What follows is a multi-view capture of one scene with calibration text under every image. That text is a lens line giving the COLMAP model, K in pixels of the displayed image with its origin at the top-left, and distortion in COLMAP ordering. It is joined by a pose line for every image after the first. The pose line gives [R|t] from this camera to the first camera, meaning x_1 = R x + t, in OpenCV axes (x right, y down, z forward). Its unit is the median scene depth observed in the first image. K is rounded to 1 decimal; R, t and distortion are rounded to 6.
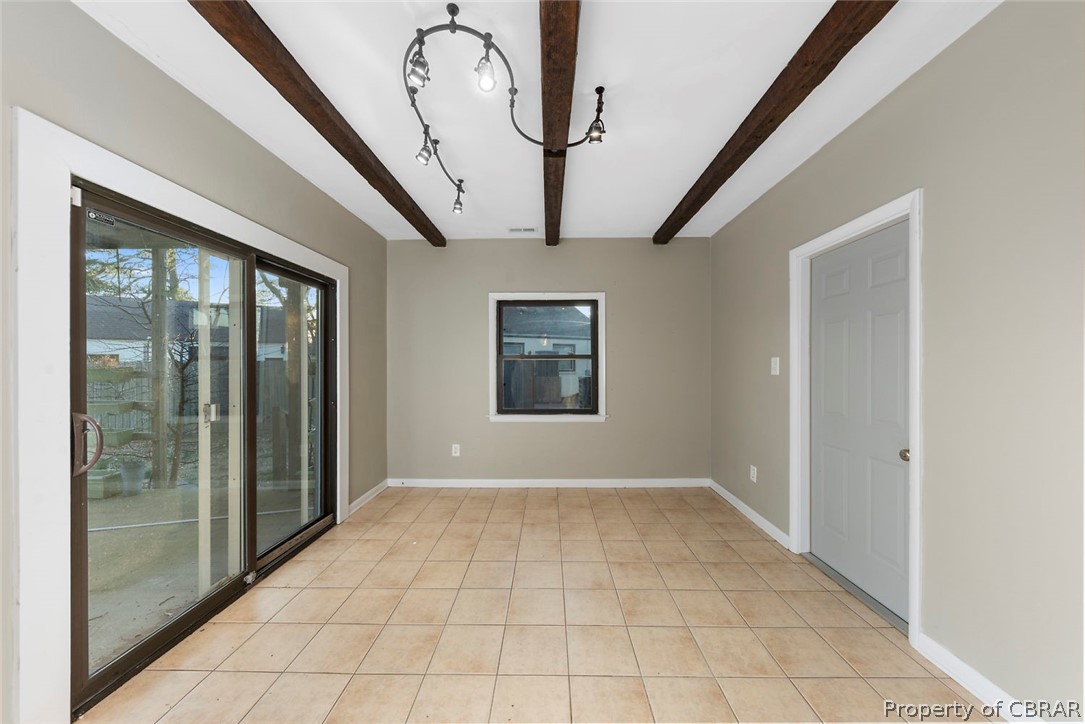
lens RADIAL K [[381.1, 0, 542.5], [0, 381.1, 362.0], [0, 0, 1]] dist [-0.000687, -0.000282]
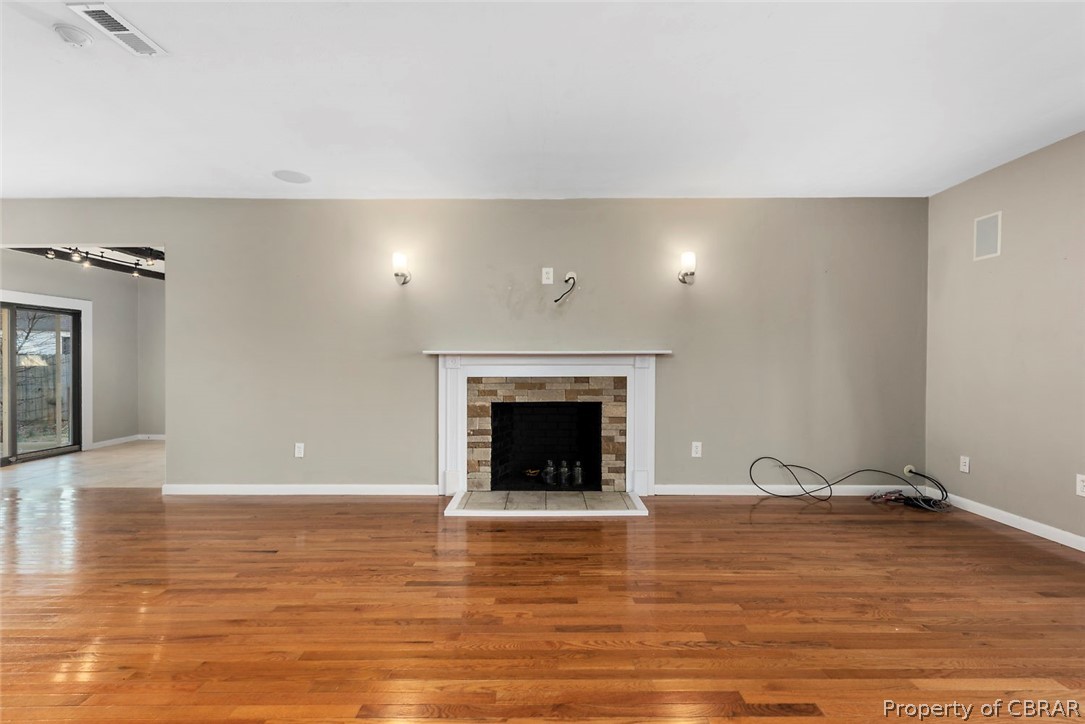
lens RADIAL K [[470.9, 0, 542.5], [0, 470.9, 362.0], [0, 0, 1]] dist [-0.003558, -0.000736]
pose [[0.999625, 0.009272, 0.025781, 2.104439], [-0.009533, 0.999904, 0.010018, -0.028118], [-0.025686, -0.010260, 0.999617, -1.671380]]
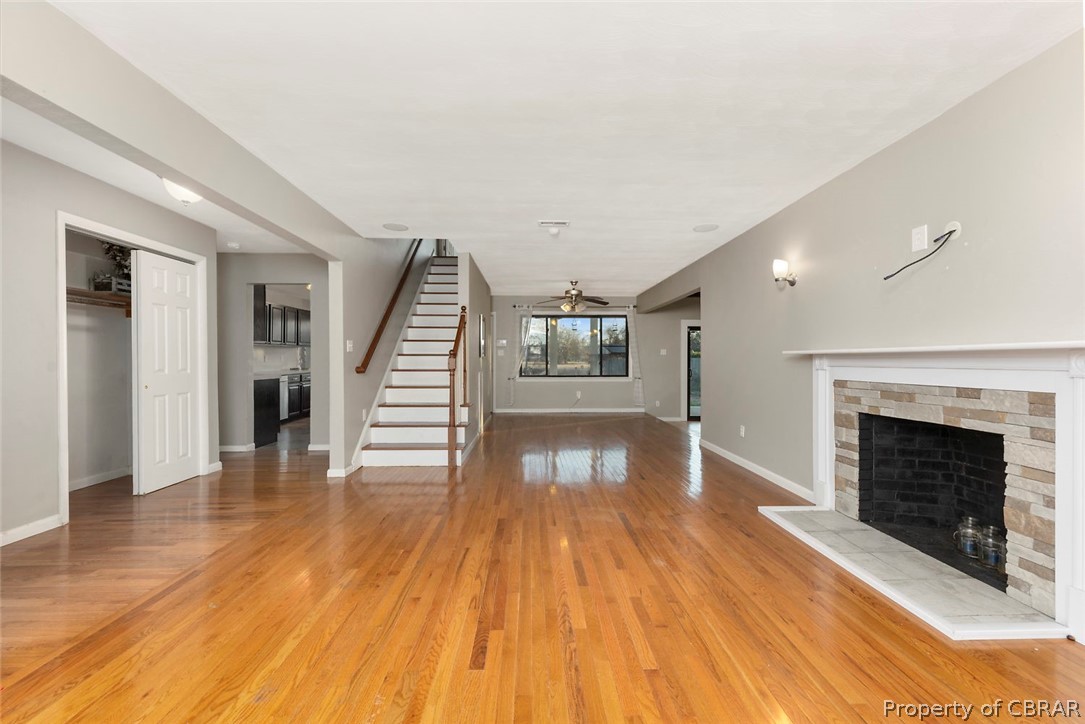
lens RADIAL K [[429.7, 0, 542.5], [0, 429.7, 362.0], [0, 0, 1]] dist [0.001222, 0.000038]
pose [[0.051925, 0.013775, -0.998556, 3.187774], [0.003447, 0.999896, 0.013972, -0.032168], [0.998645, -0.004168, 0.051873, -0.959450]]
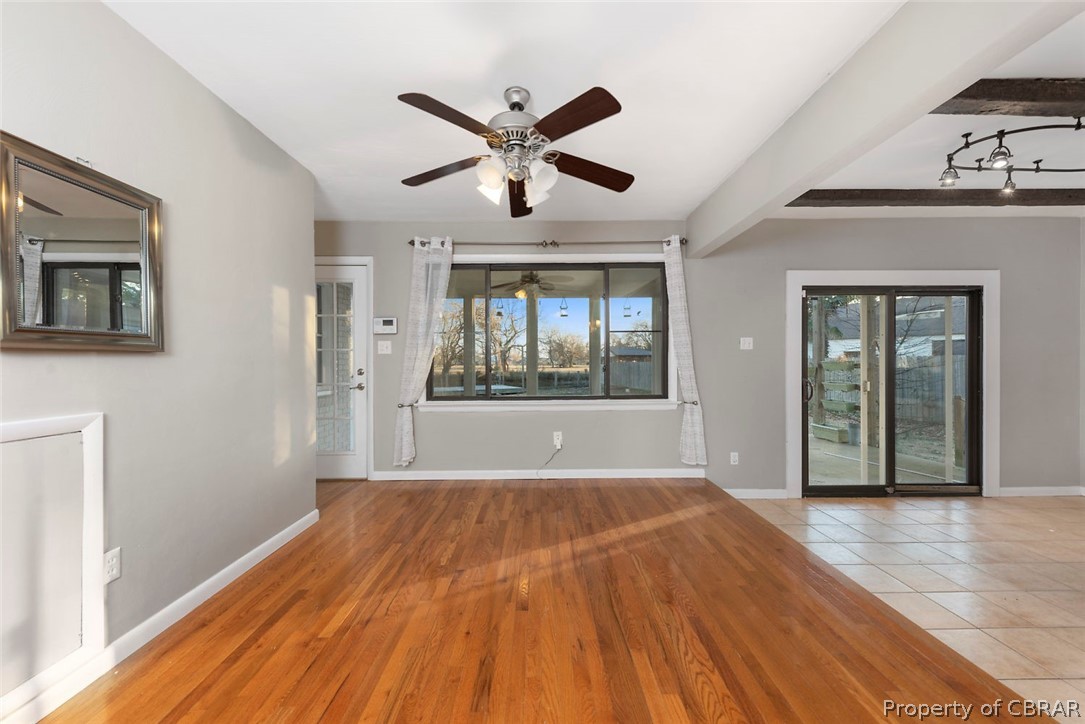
lens RADIAL K [[398.6, 0, 542.1], [0, 398.6, 365.8], [0, 0, 1]] dist [0.000240, -0.000099]
pose [[0.028684, 0.014270, -0.999487, 0.883553], [0.010619, 0.999837, 0.014580, -0.004427], [0.999532, -0.011032, 0.028528, -0.527269]]
